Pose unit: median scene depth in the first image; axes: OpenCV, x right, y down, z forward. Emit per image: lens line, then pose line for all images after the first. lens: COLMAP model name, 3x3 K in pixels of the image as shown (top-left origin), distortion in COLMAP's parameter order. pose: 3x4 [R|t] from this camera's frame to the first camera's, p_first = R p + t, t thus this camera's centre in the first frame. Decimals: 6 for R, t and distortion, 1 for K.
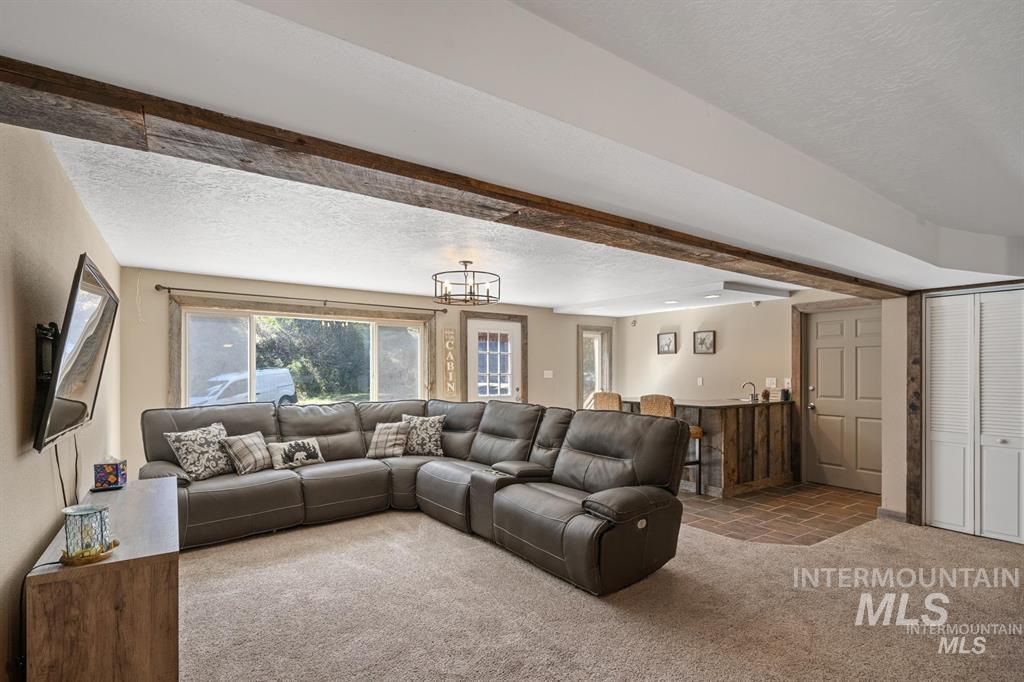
lens RADIAL K [[486.7, 0, 506.3], [0, 486.7, 372.1], [0, 0, 1]] dist [-0.000762, -0.000075]
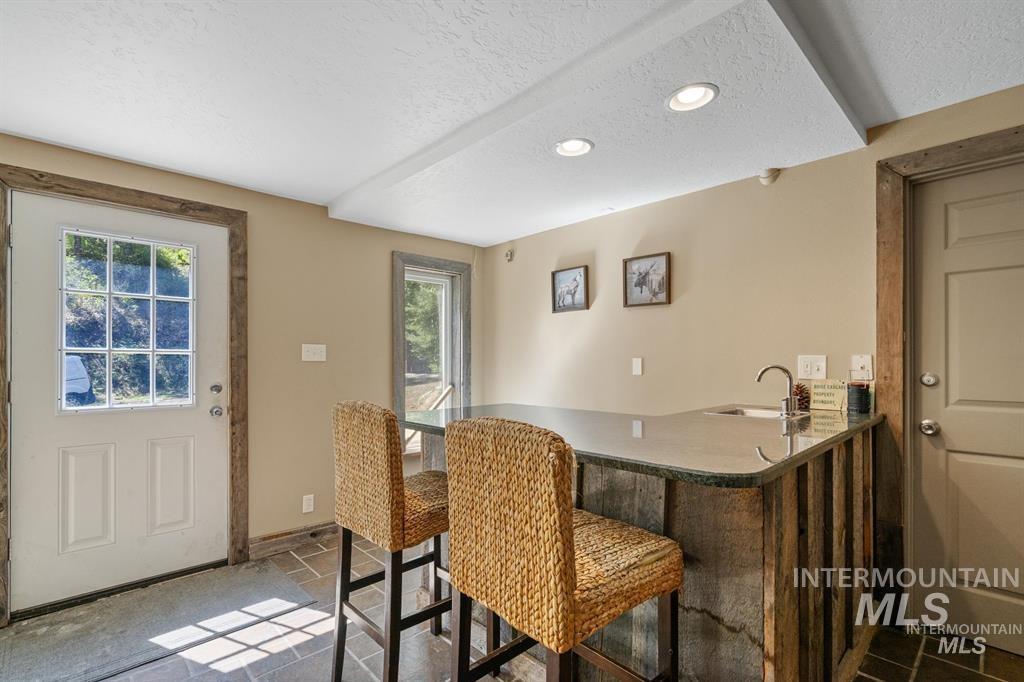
lens RADIAL K [[473.6, 0, 509.7], [0, 473.6, 358.9], [0, 0, 1]] dist [-0.000925, 0.000000]
pose [[0.986298, -0.004360, 0.164917, 0.205558], [0.005042, 0.999980, -0.003715, 0.013572], [-0.164898, 0.004496, 0.986300, 0.580450]]
